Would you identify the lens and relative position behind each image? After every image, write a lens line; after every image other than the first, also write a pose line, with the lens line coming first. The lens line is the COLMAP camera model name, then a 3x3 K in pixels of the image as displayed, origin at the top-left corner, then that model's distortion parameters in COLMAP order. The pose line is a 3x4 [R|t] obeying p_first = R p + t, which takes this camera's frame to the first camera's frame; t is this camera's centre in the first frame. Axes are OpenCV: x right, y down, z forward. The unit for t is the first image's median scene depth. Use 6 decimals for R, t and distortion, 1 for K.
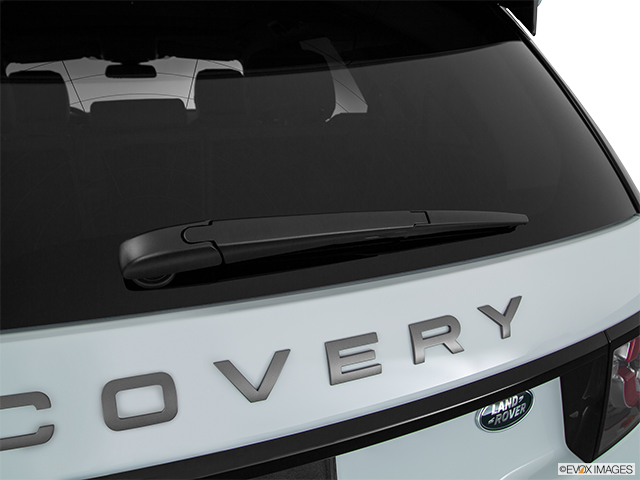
lens RADIAL K [[492.2, 0, 319.9], [0, 492.2, 242.7], [0, 0, 1]] dist [-0.074767, 0.008325]
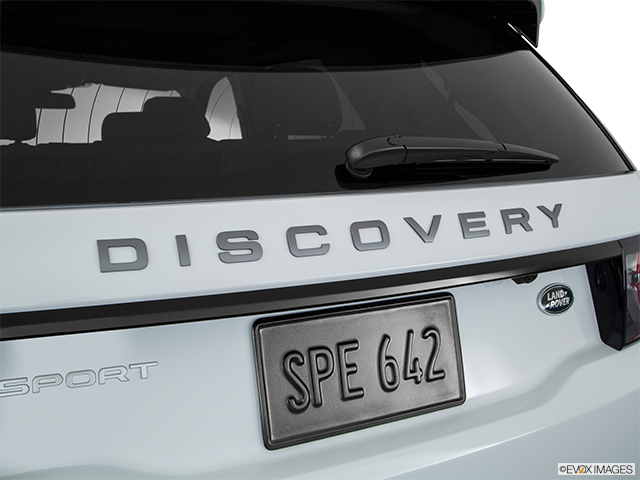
lens RADIAL K [[645.3, 0, 320.6], [0, 645.3, 241.1], [0, 0, 1]] dist [-0.009947, 0.000000]
pose [[0.990309, -0.032672, 0.134983, -0.630001], [0.051525, 0.989003, -0.138629, 0.483369], [-0.128970, 0.144241, 0.981102, -0.893007]]
